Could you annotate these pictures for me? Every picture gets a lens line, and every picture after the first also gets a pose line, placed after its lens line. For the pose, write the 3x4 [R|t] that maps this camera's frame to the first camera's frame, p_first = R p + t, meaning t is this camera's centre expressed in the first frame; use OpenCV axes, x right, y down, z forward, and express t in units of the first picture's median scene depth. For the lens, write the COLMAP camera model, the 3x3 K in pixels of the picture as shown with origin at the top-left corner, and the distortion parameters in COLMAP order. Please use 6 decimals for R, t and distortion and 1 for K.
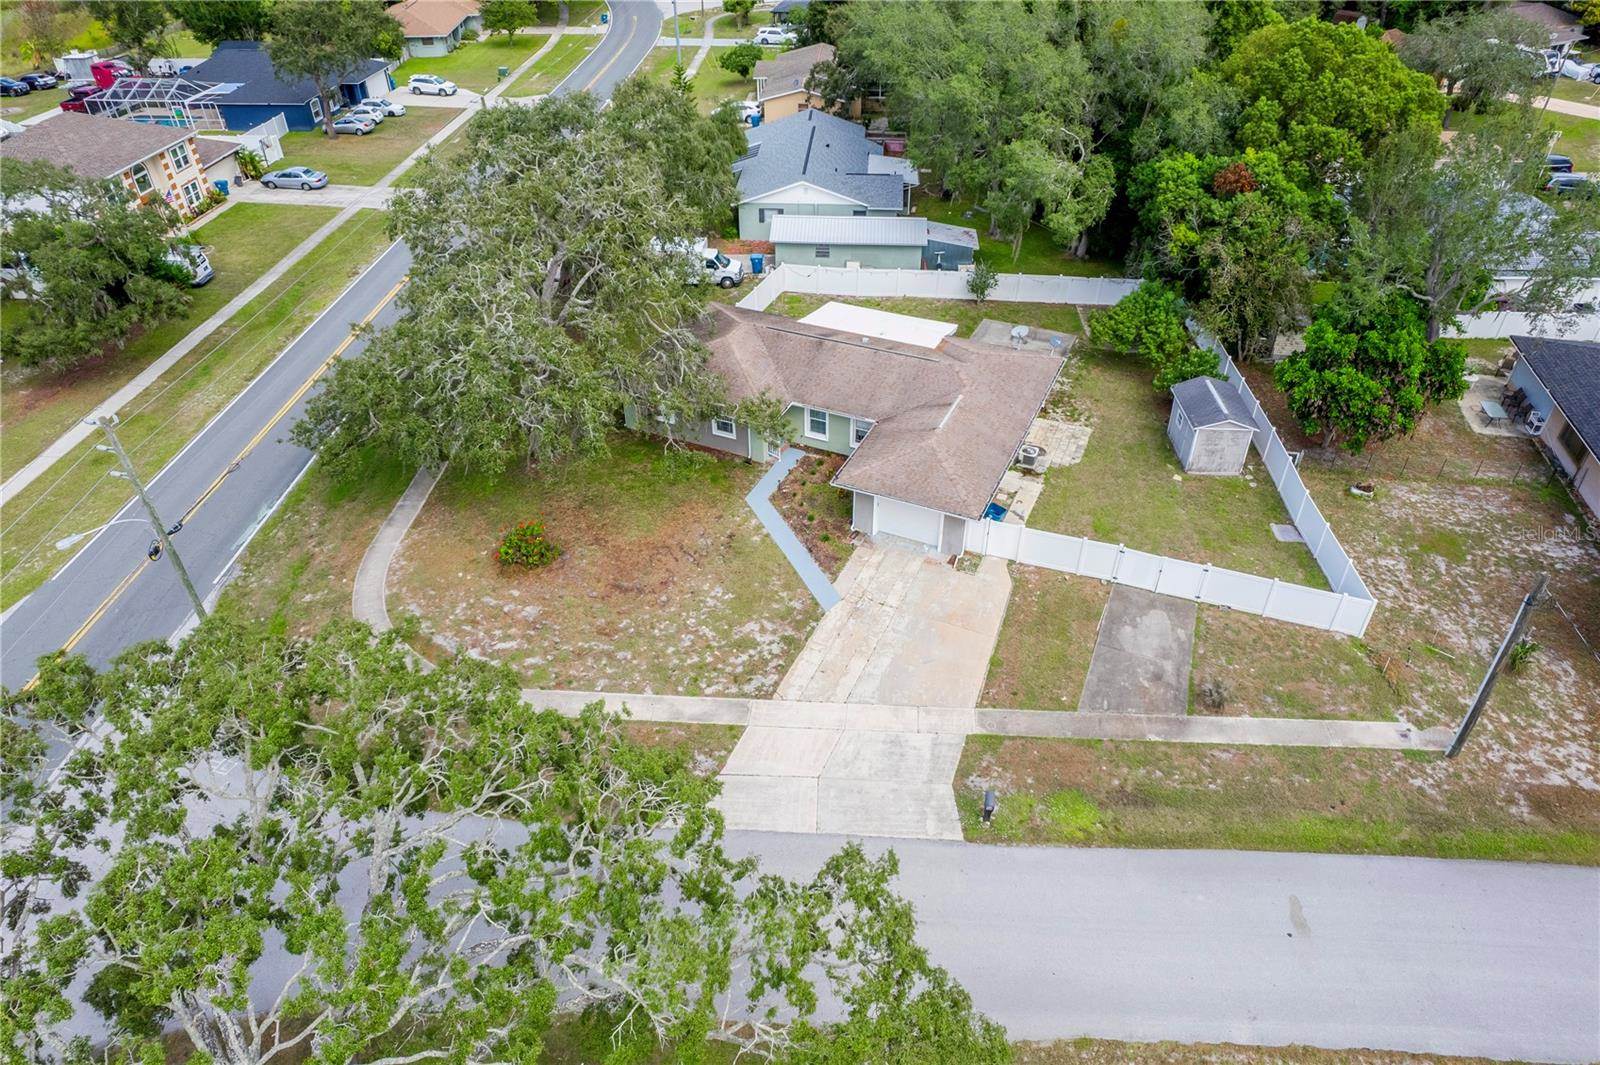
lens RADIAL K [[1024.1, 0, 802.9], [0, 1024.1, 532.5], [0, 0, 1]] dist [-0.066909, 0.065953]
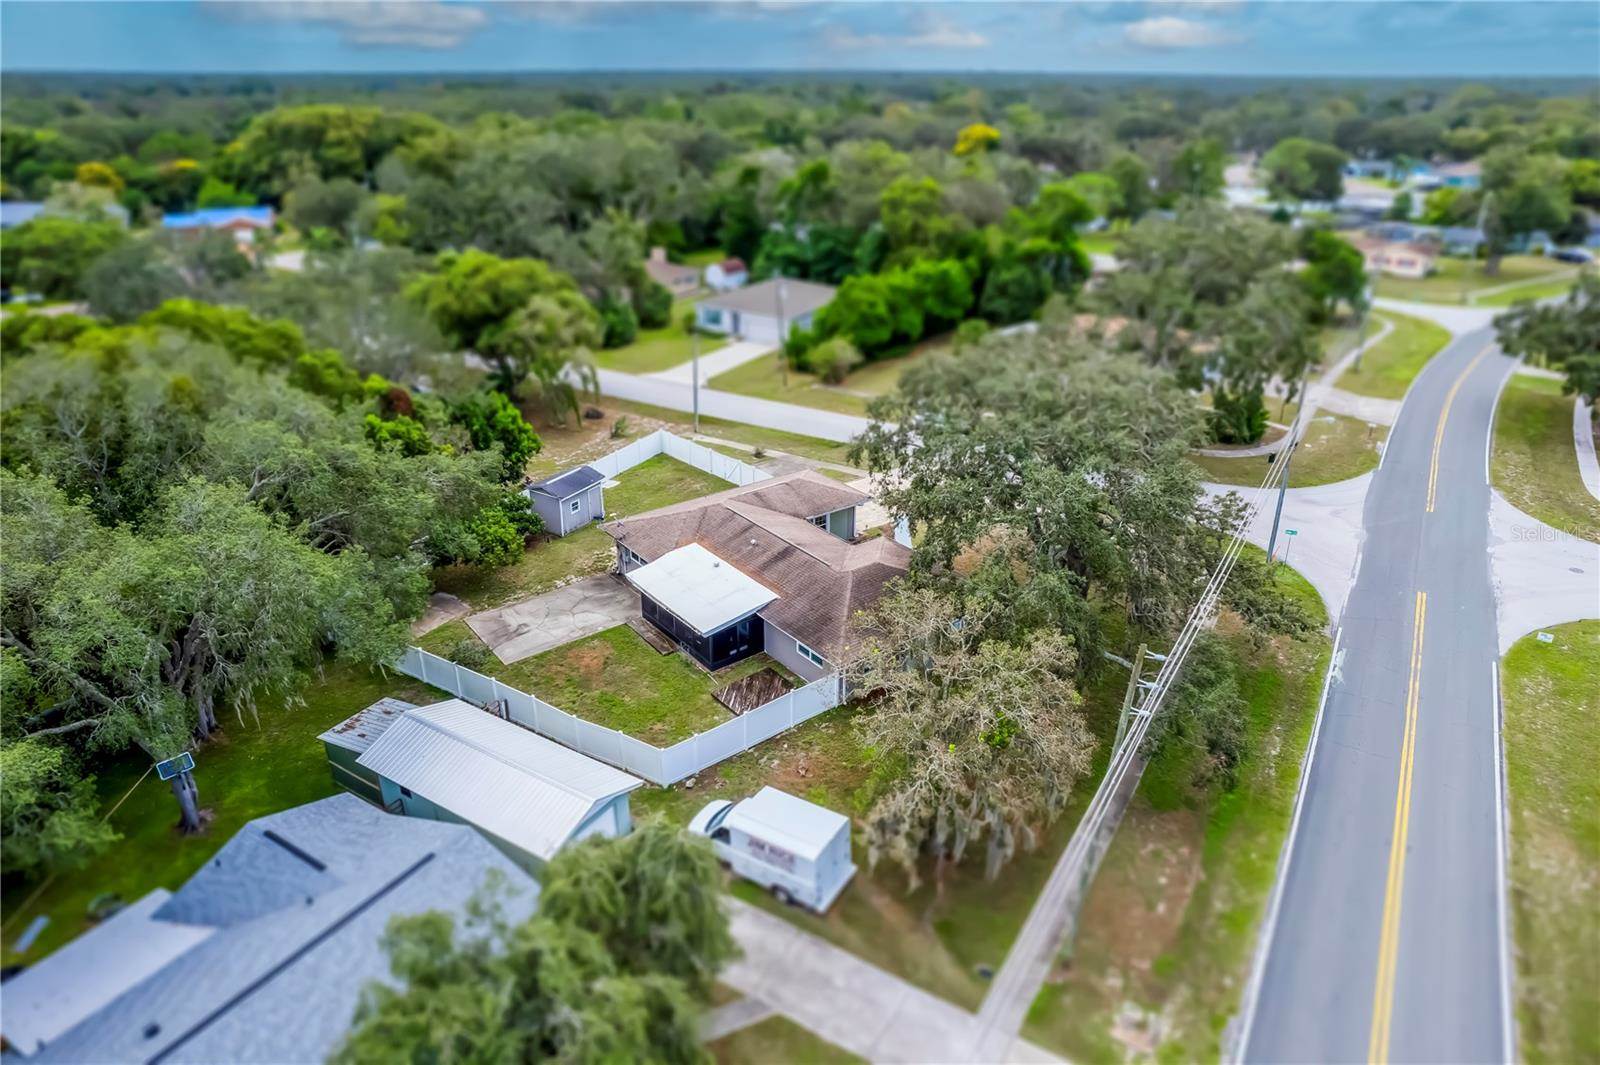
lens RADIAL K [[1024.1, 0, 802.9], [0, 1024.1, 532.5], [0, 0, 1]] dist [-0.066909, 0.065953]
pose [[-0.882321, -0.190453, 0.430393, -0.514420], [0.282399, 0.517329, 0.807850, -1.220562], [-0.376512, 0.834325, -0.402667, 1.664822]]
